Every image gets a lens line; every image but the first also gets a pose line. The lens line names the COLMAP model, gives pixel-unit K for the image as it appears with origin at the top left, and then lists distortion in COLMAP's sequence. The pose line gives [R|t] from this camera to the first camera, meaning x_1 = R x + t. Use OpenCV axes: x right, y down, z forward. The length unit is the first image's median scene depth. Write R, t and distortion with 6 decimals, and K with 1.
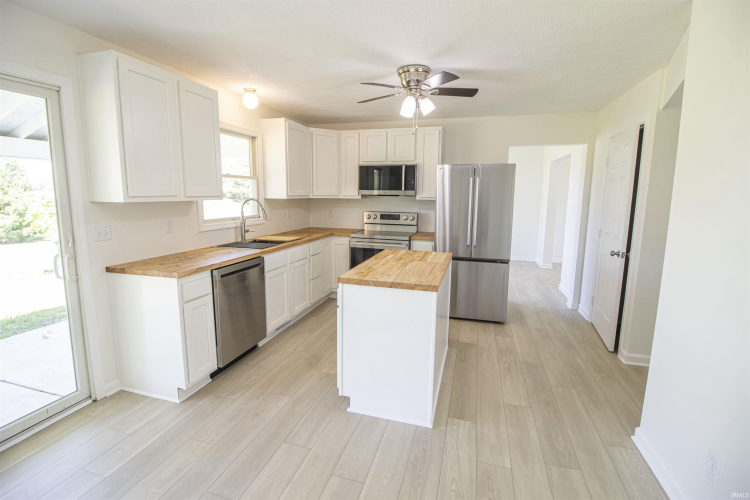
lens RADIAL K [[350.8, 0, 377.6], [0, 350.8, 240.6], [0, 0, 1]] dist [-0.002667, -0.000430]
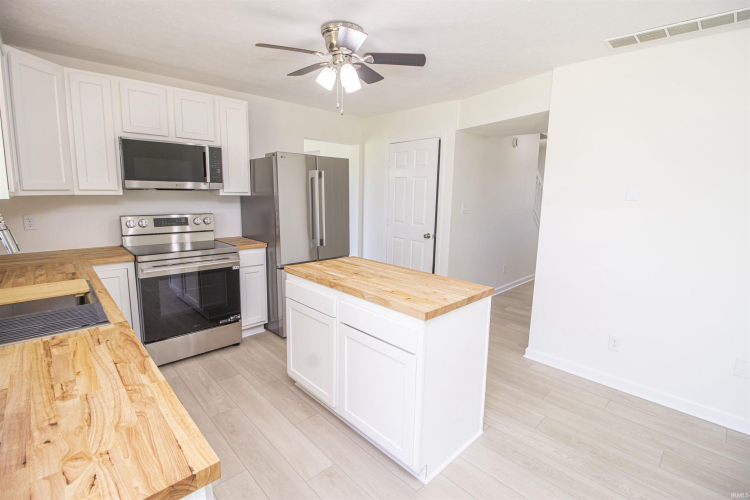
lens RADIAL K [[350.8, 0, 377.6], [0, 350.8, 240.6], [0, 0, 1]] dist [-0.002667, -0.000430]
pose [[0.492709, -0.123852, 0.861336, -0.376481], [0.101893, 0.991222, 0.084243, -0.052946], [-0.864208, 0.046257, 0.501003, 0.364125]]
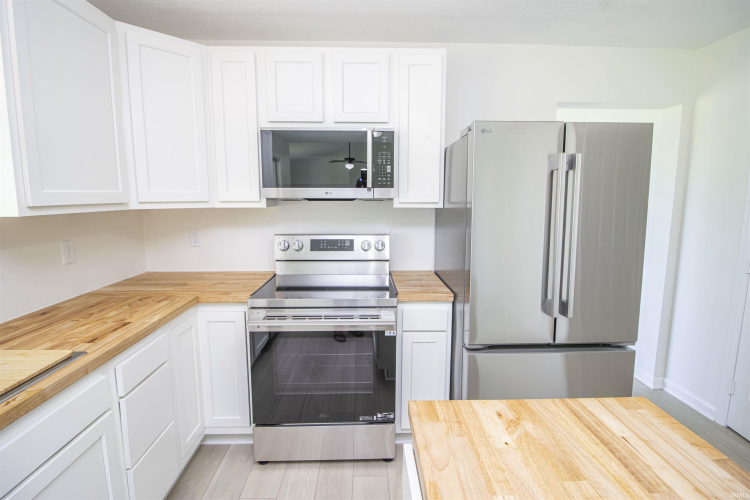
lens RADIAL K [[350.8, 0, 377.6], [0, 350.8, 240.6], [0, 0, 1]] dist [-0.002667, -0.000430]
pose [[0.950743, -0.050497, 0.305841, -0.054864], [0.051495, 0.998662, 0.004807, -0.078711], [-0.305674, 0.011179, 0.952071, 0.578126]]
